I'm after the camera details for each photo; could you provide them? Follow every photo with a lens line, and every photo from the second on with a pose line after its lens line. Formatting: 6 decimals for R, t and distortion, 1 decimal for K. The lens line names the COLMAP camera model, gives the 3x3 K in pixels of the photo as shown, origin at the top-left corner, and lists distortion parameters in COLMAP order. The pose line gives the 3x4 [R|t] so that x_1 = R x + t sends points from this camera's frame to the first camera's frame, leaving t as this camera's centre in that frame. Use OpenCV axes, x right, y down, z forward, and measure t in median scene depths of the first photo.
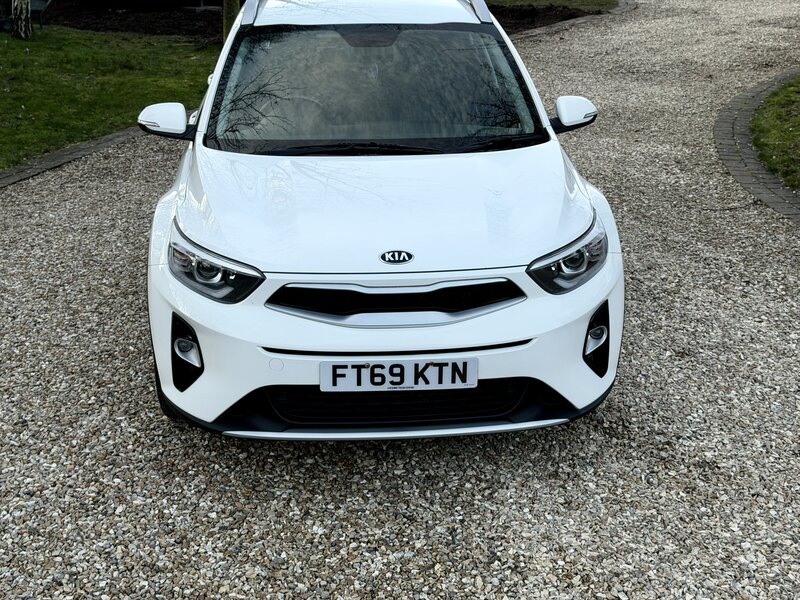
lens RADIAL K [[1097.0, 0, 400.0], [0, 1097.0, 300.0], [0, 0, 1]] dist [0.140513, -0.131484]
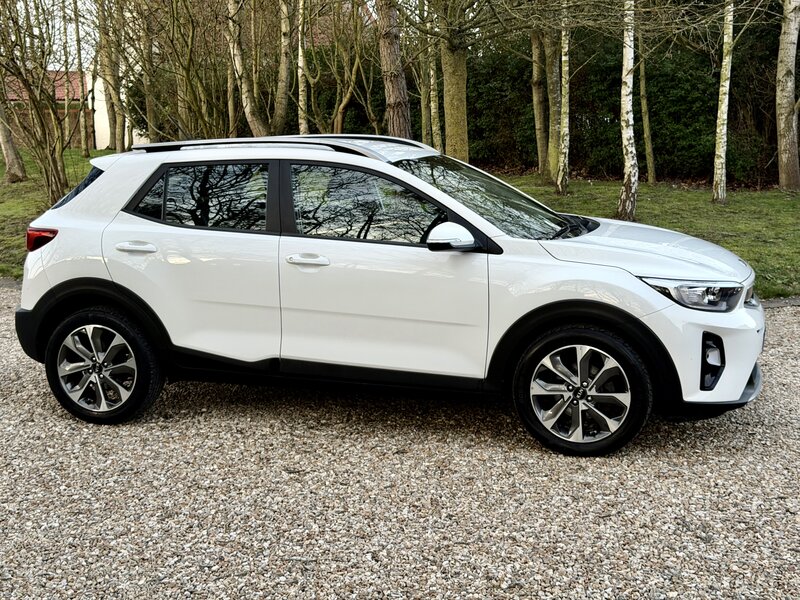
lens RADIAL K [[1097.0, 0, 400.0], [0, 1097.0, 300.0], [0, 0, 1]] dist [0.140513, -0.131484]
pose [[0.367394, -0.156934, 0.916730, -1.659213], [0.330741, 0.943278, 0.028929, -0.197309], [-0.869271, 0.292572, 0.398459, 0.801560]]
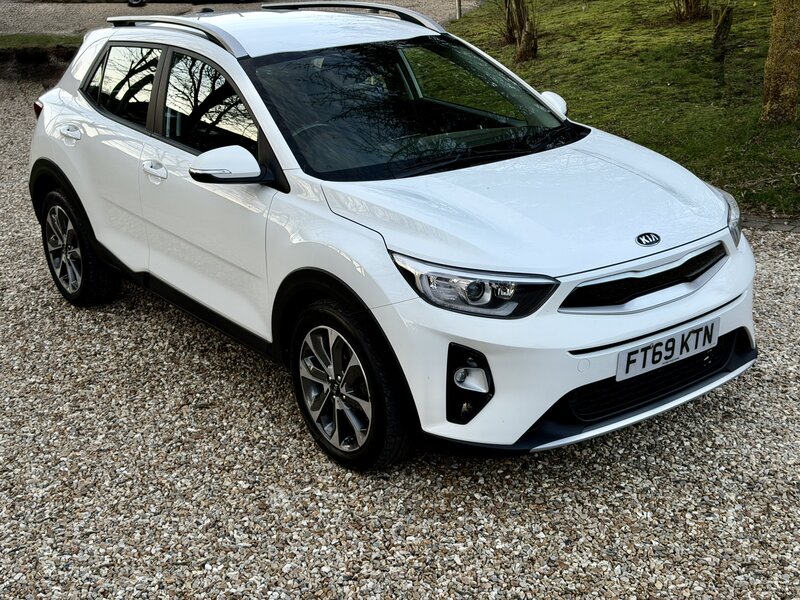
lens RADIAL K [[1097.0, 0, 400.0], [0, 1097.0, 300.0], [0, 0, 1]] dist [0.140513, -0.131484]
pose [[0.844354, -0.203668, 0.495566, -0.734442], [0.219833, 0.975185, 0.026228, -0.061979], [-0.488610, 0.086796, 0.868174, 0.202815]]
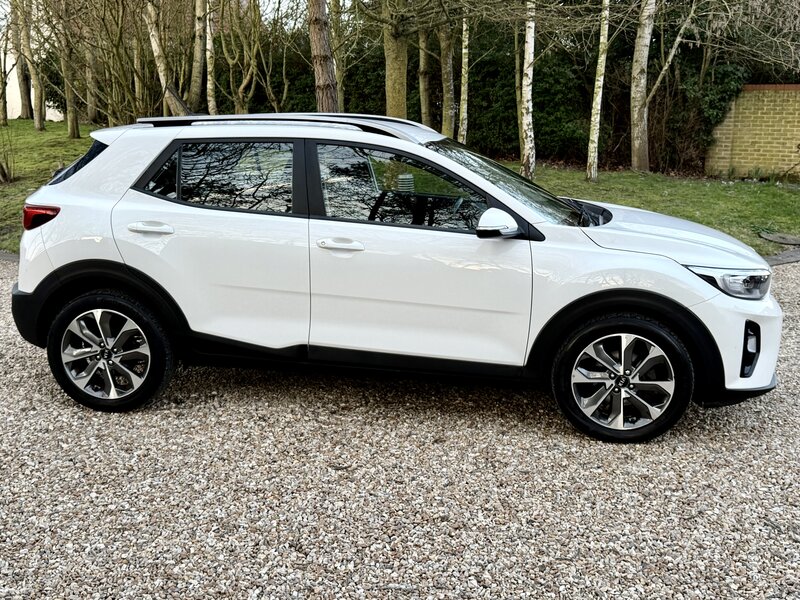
lens RADIAL K [[894.5, 0, 400.0], [0, 894.5, 300.0], [0, 0, 1]] dist [0.165747, -0.325688]
pose [[0.229647, -0.205767, 0.951274, -1.438858], [0.318020, 0.939611, 0.126471, -0.306176], [-0.919851, 0.273480, 0.281216, 1.116641]]
